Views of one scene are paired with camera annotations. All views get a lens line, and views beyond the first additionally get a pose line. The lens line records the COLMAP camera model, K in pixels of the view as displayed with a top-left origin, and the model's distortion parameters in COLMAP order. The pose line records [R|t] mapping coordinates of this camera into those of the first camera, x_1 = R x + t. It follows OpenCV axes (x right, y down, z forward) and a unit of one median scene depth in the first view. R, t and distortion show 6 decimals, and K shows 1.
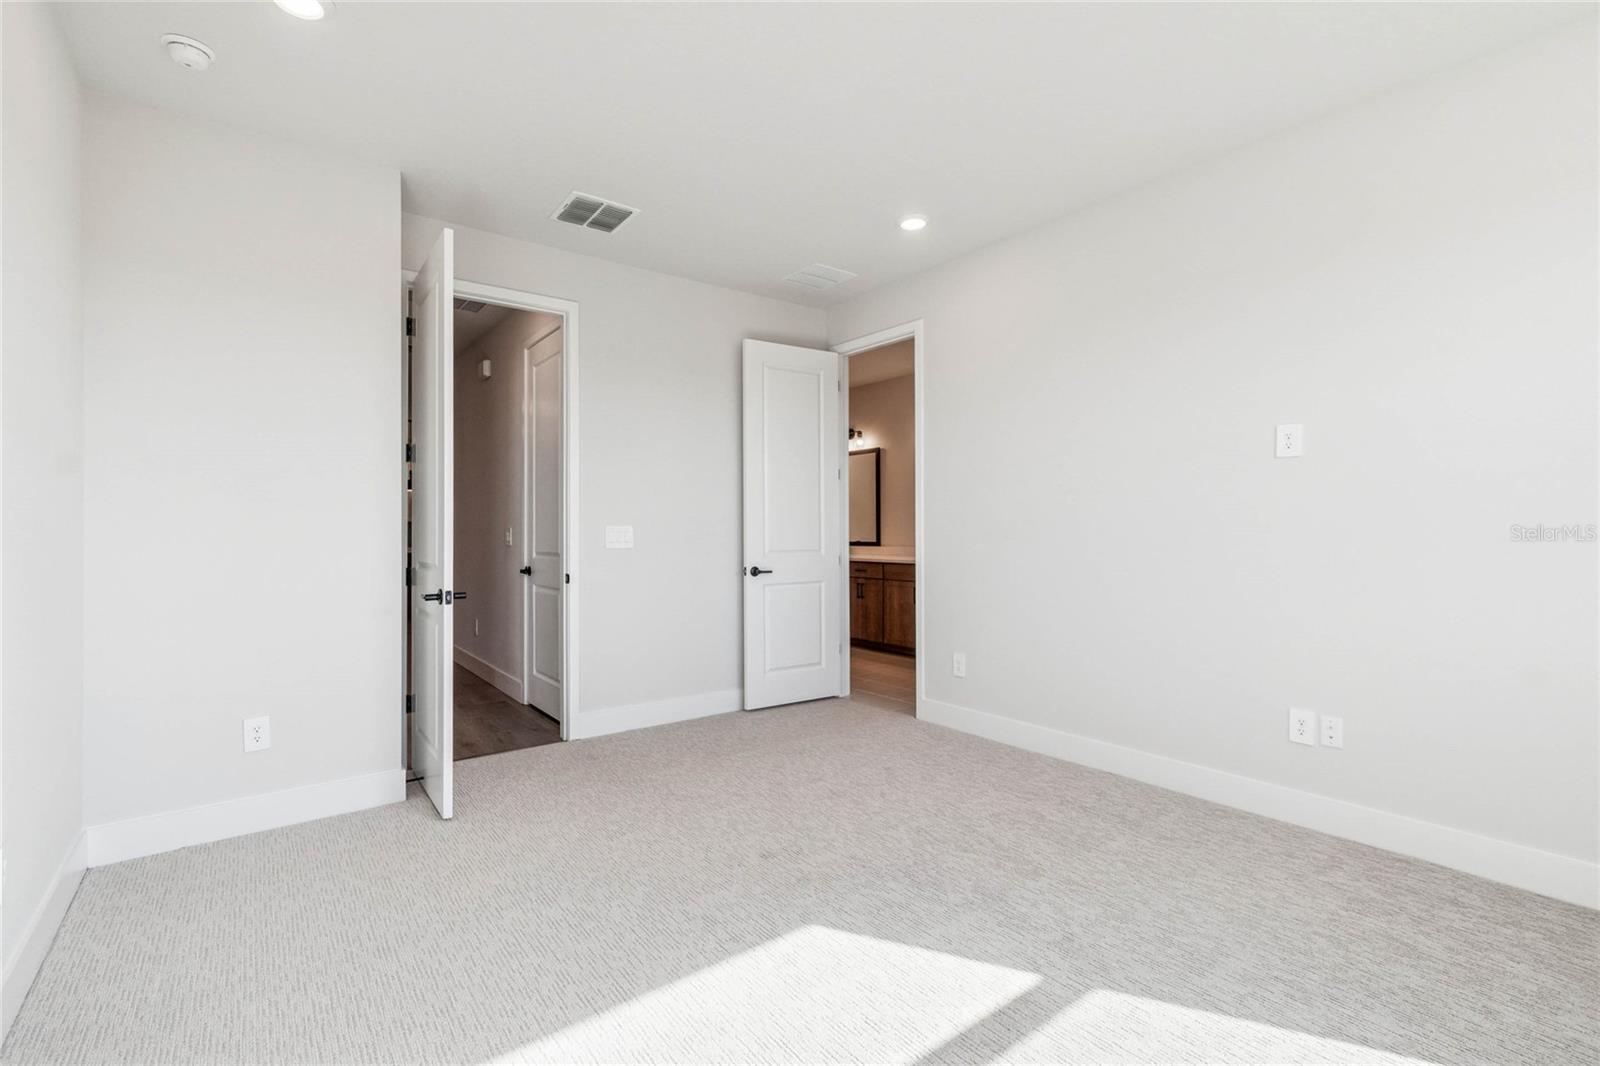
lens RADIAL K [[712.7, 0, 793.5], [0, 712.7, 529.5], [0, 0, 1]] dist [0.003044, -0.002234]
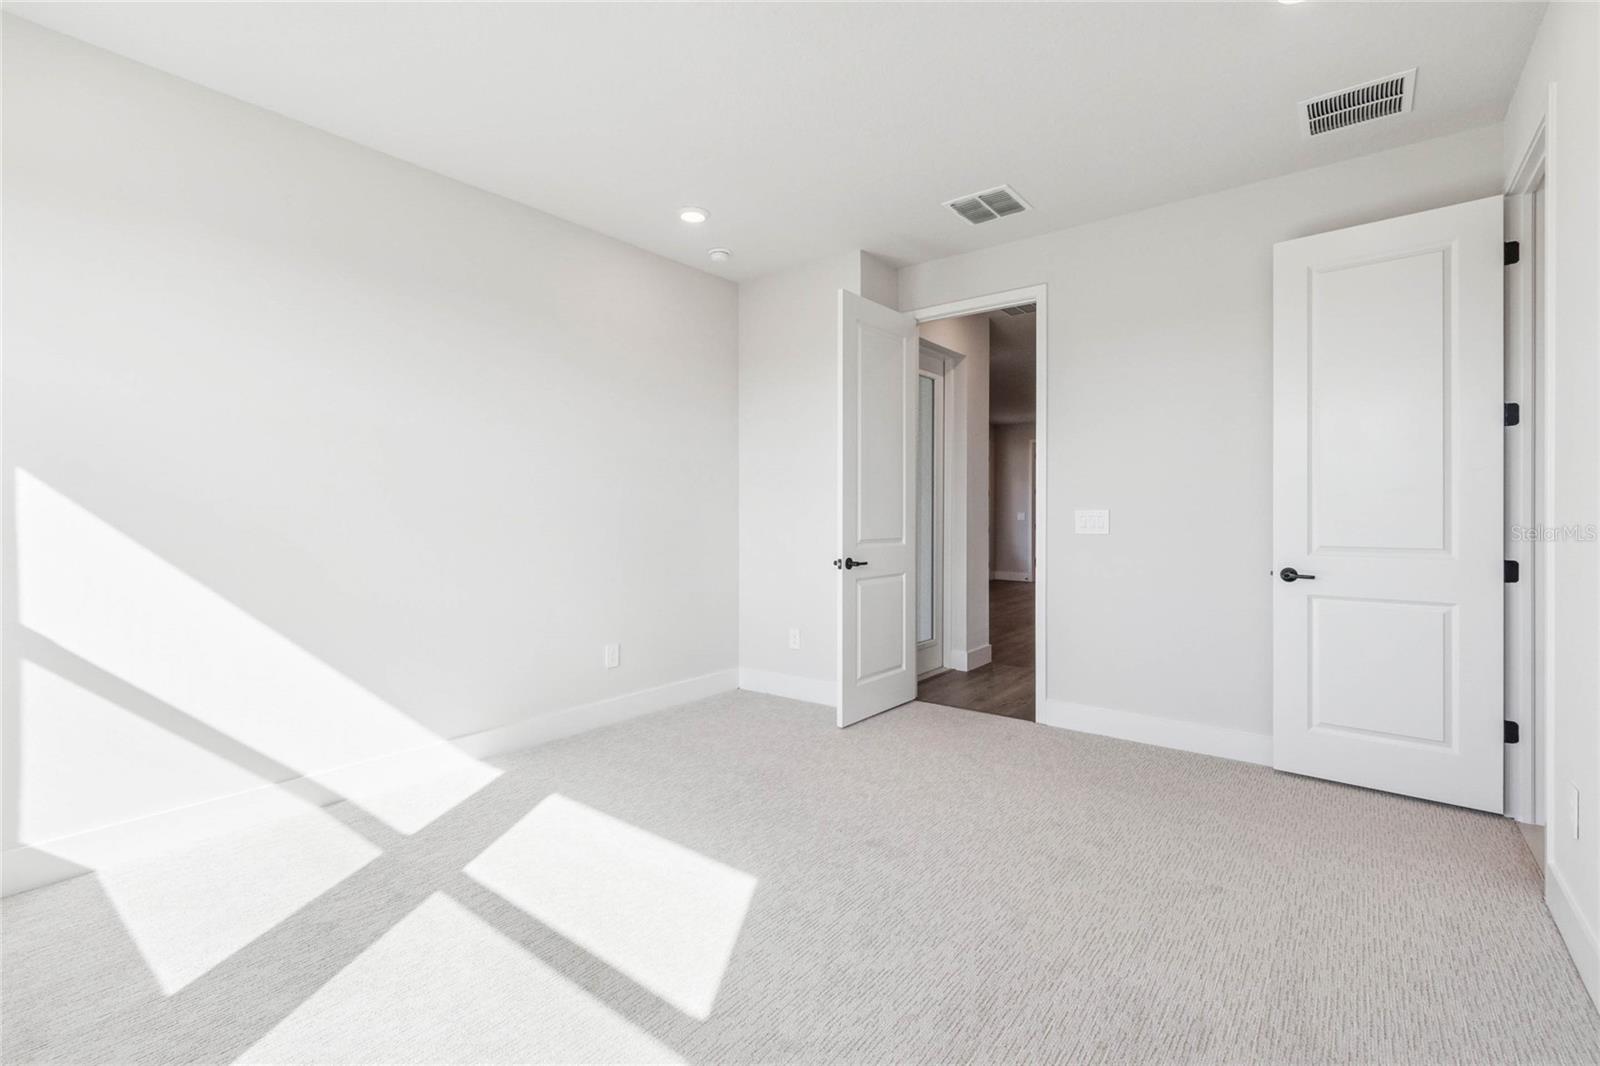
lens RADIAL K [[712.7, 0, 800.9], [0, 712.7, 526.1], [0, 0, 1]] dist [0.003044, -0.002234]
pose [[0.257972, 0.020399, -0.965937, 0.646921], [-0.000032, 0.999777, 0.021105, -0.004437], [0.966152, -0.005414, 0.257916, 0.470533]]
